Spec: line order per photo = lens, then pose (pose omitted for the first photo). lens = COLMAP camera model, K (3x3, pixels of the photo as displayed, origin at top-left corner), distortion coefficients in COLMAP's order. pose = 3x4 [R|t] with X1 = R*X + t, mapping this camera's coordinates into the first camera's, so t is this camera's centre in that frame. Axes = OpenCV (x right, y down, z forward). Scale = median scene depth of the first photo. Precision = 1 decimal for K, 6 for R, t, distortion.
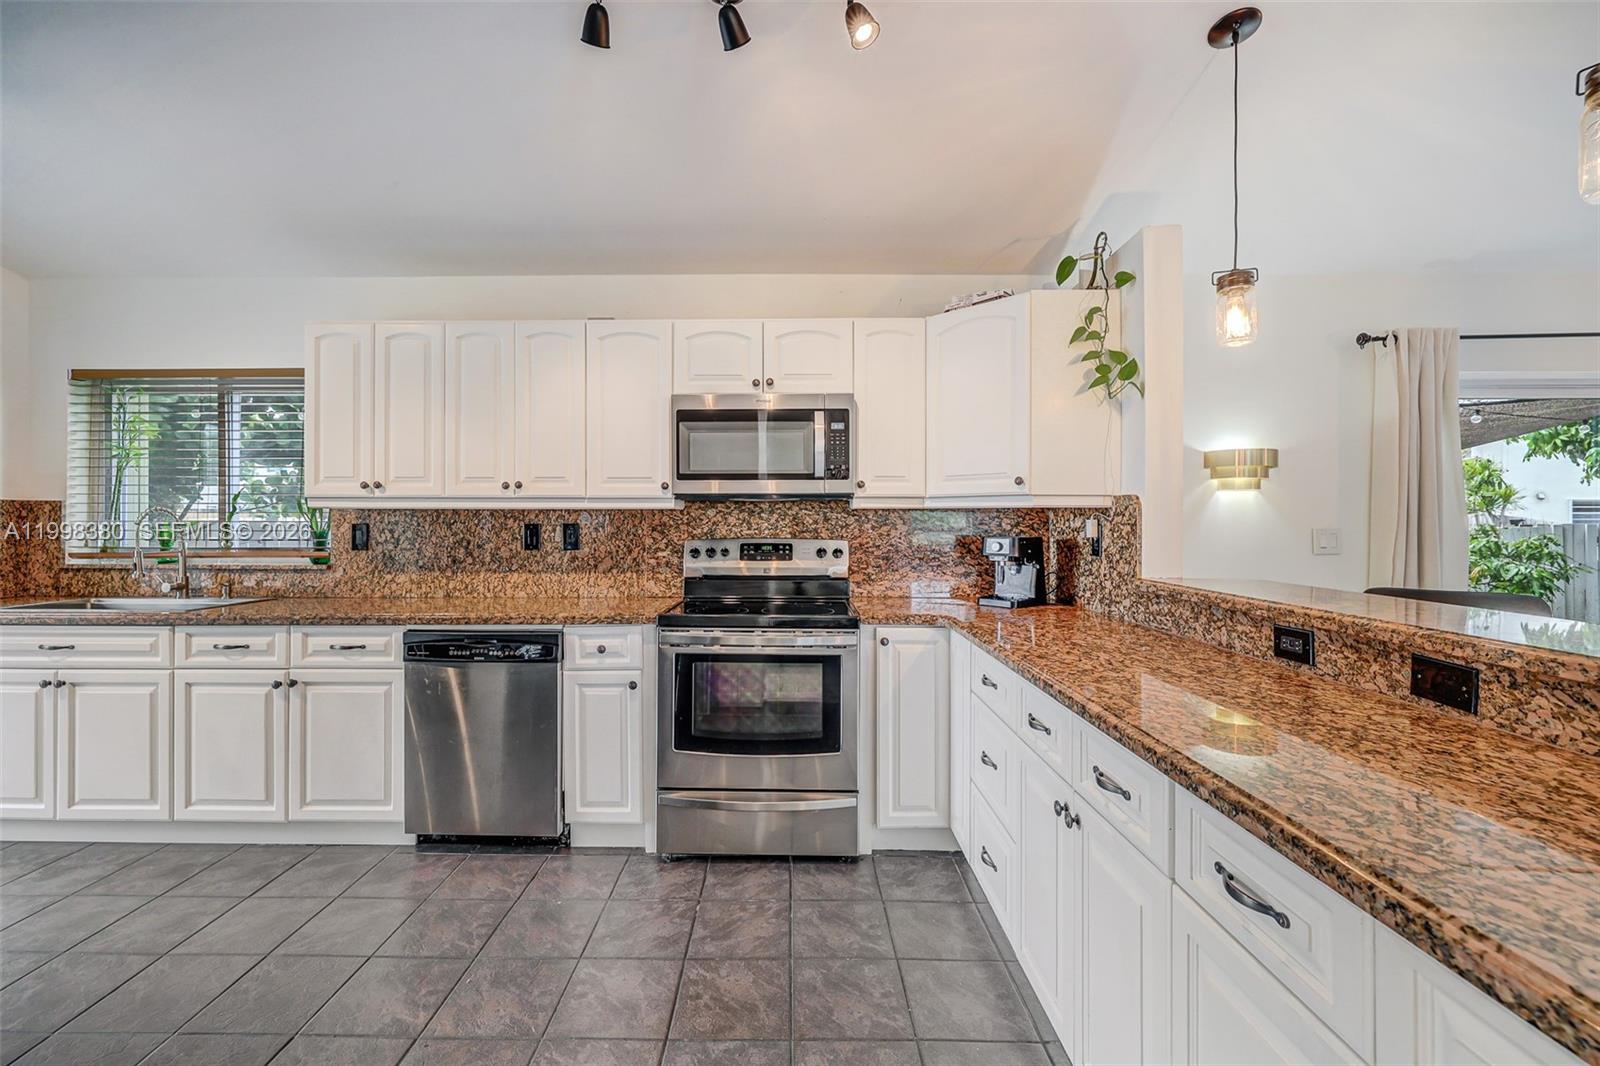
lens RADIAL K [[681.6, 0, 783.4], [0, 681.6, 520.4], [0, 0, 1]] dist [-0.000724, 0.001088]
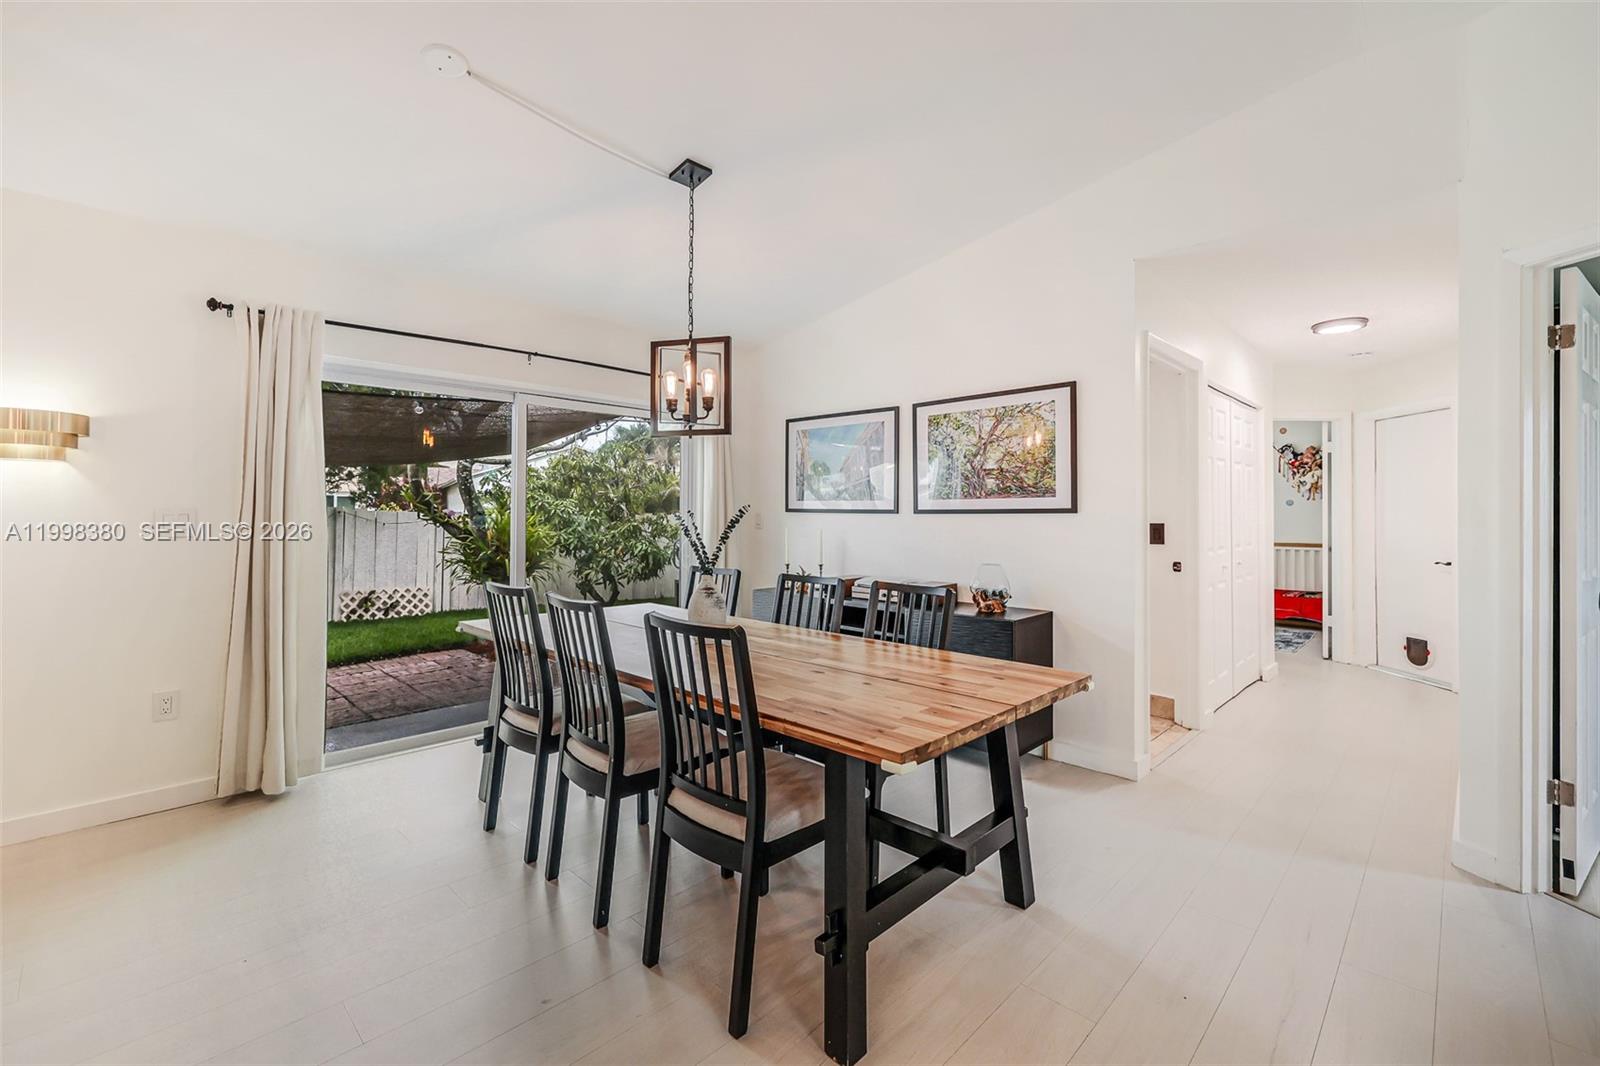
lens RADIAL K [[681.6, 0, 790.3], [0, 681.6, 509.1], [0, 0, 1]] dist [-0.000724, 0.001088]
pose [[0.694173, 0.006945, 0.719775, 0.743807], [-0.003708, 0.999975, -0.006072, 0.015762], [-0.719799, 0.001546, 0.694181, -0.212996]]
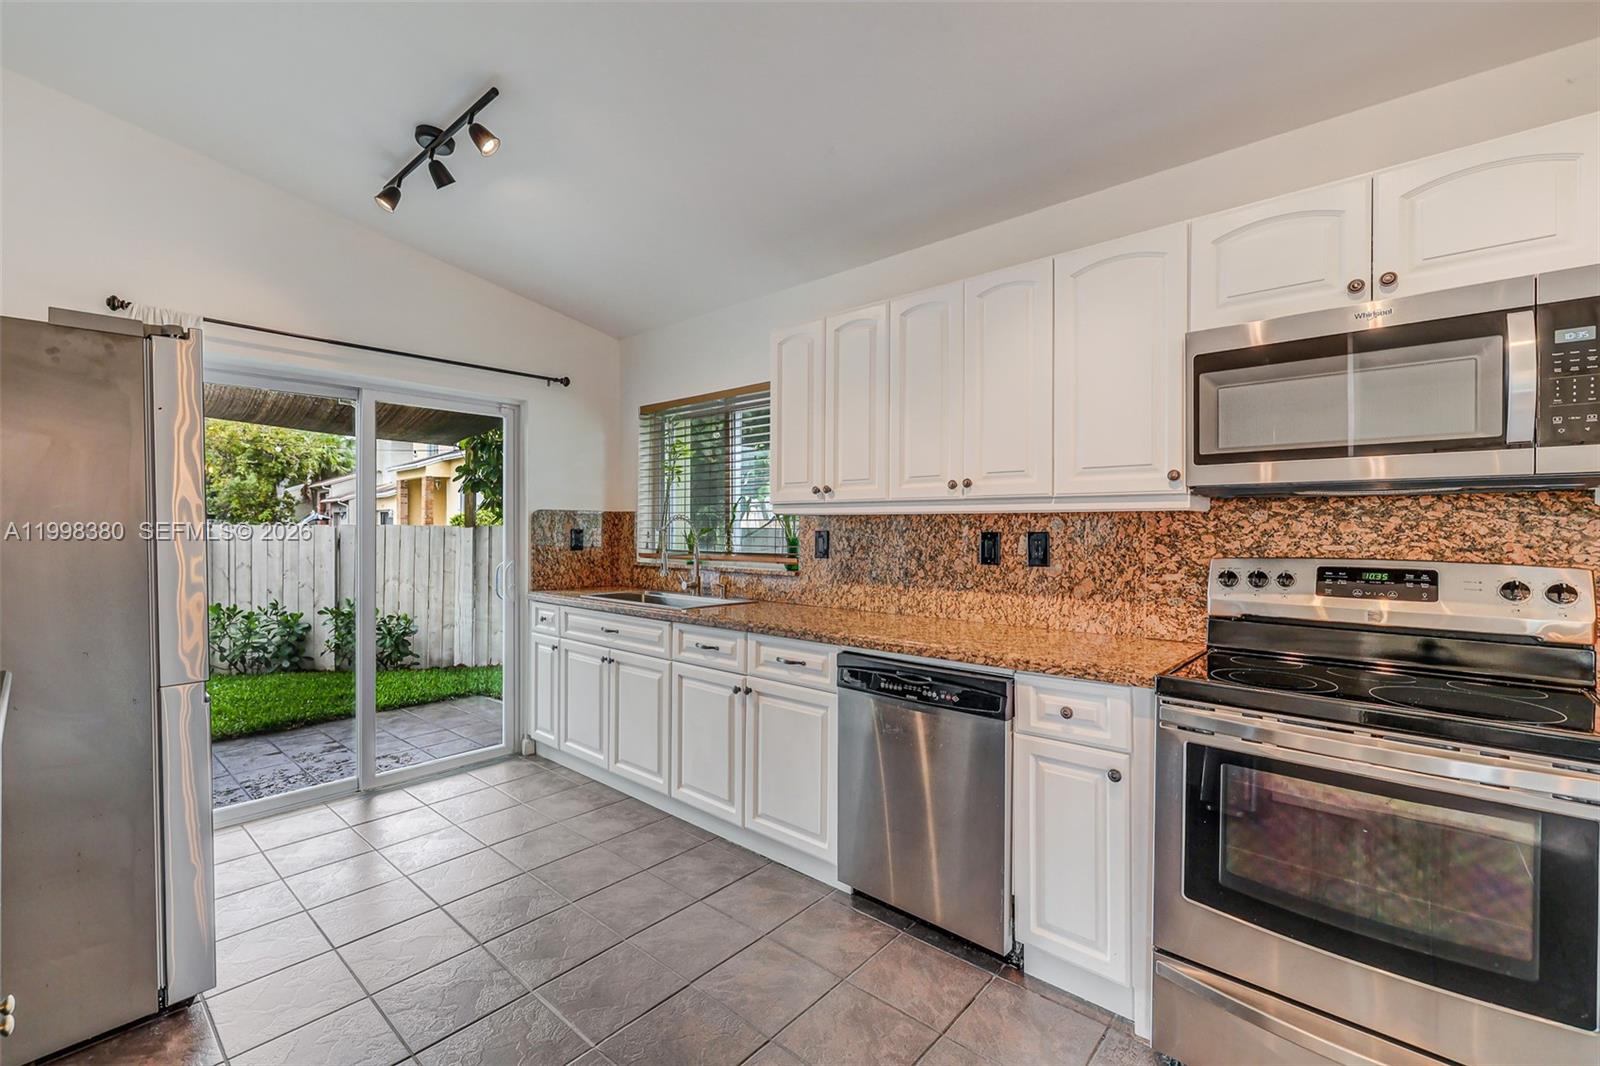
lens RADIAL K [[681.6, 0, 783.7], [0, 681.6, 531.1], [0, 0, 1]] dist [-0.000724, 0.001088]
pose [[0.755126, 0.005204, -0.655558, -0.024725], [-0.002716, 0.999985, 0.004810, 0.000842], [0.655574, -0.001852, 0.755129, 0.238675]]
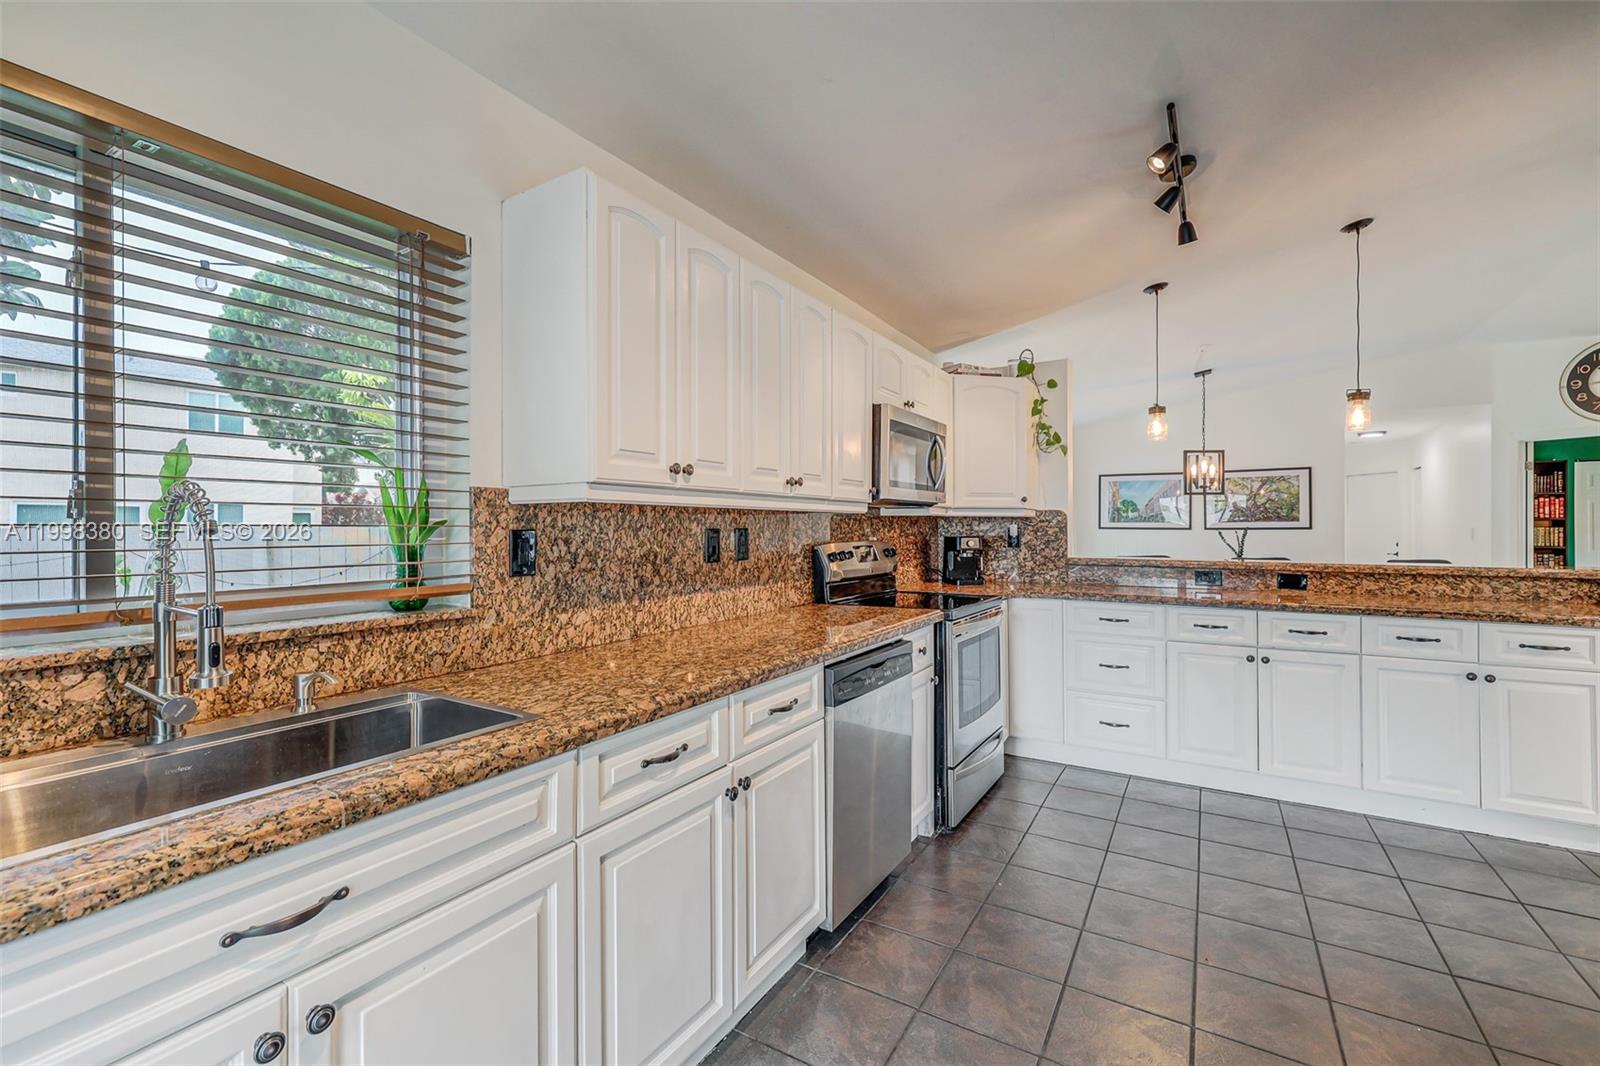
lens RADIAL K [[681.6, 0, 792.1], [0, 681.6, 523.9], [0, 0, 1]] dist [-0.000724, 0.001088]
pose [[0.515433, 0.003131, 0.856924, -1.035885], [0.001016, 0.999990, -0.004265, 0.003140], [-0.856930, 0.003069, 0.515424, 0.537720]]
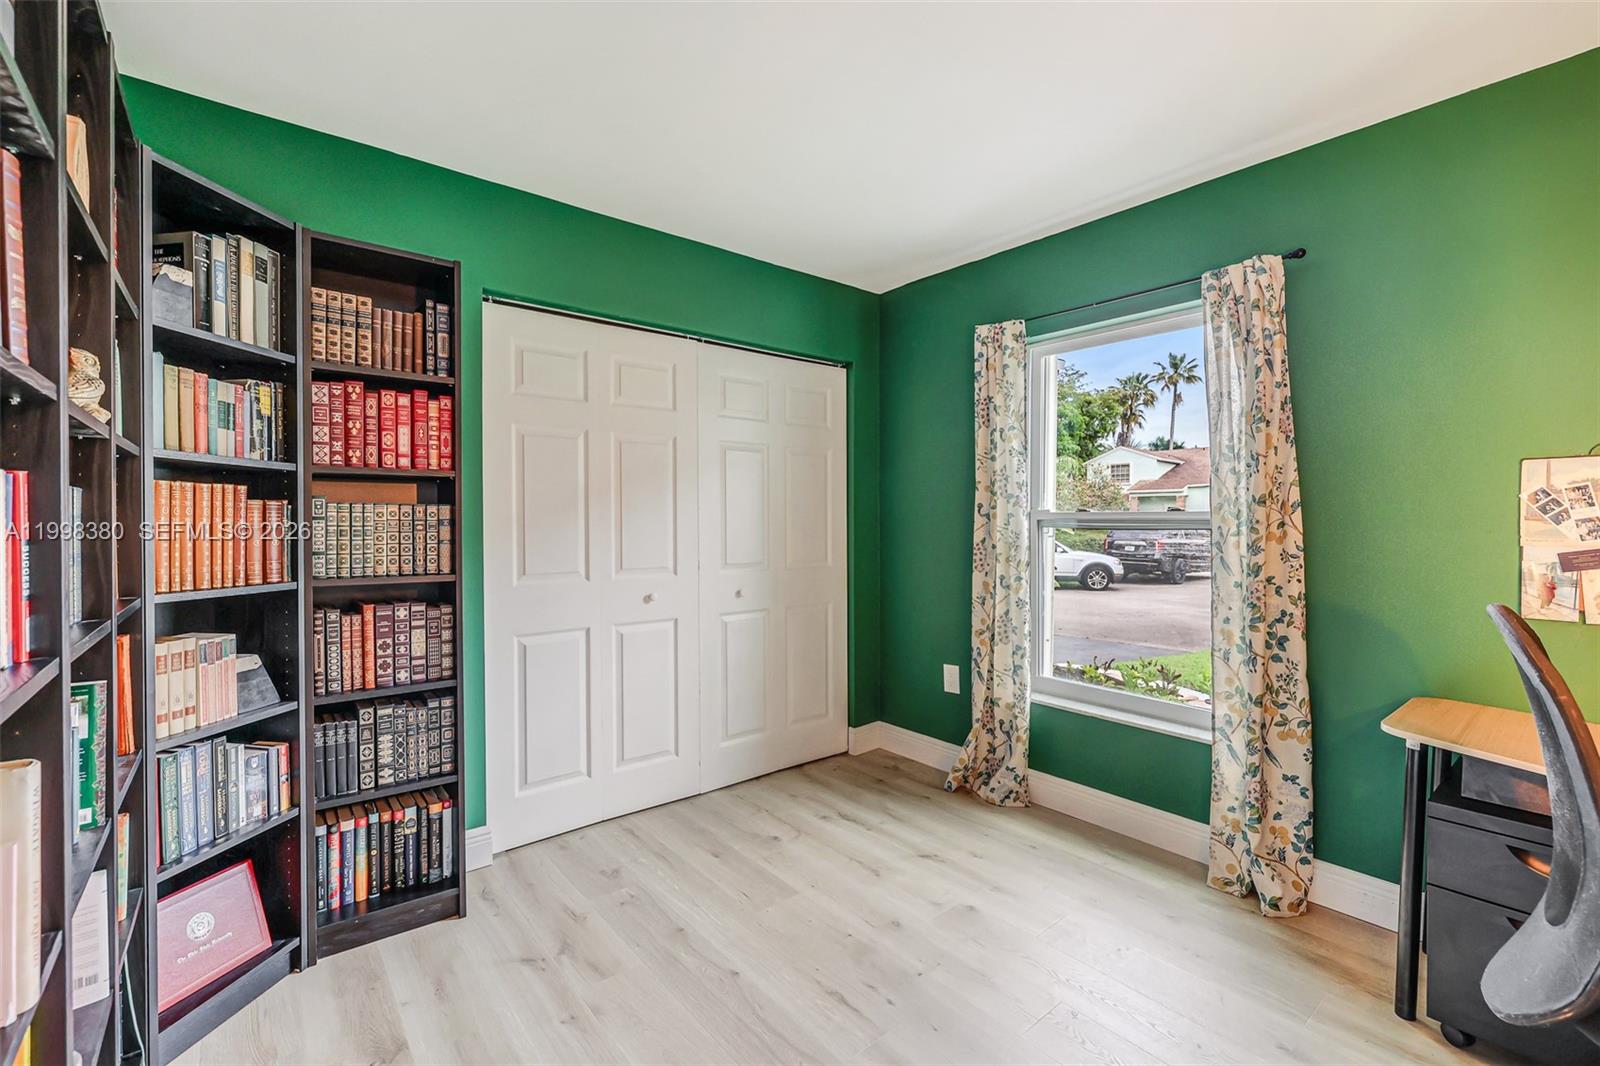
lens RADIAL K [[681.6, 0, 794.3], [0, 681.6, 527.6], [0, 0, 1]] dist [-0.000724, 0.001088]
pose [[-0.653923, 0.001643, 0.756559, 1.806789], [0.005960, 0.999978, 0.002980, 0.030649], [-0.756537, 0.006458, -0.653919, -0.405773]]
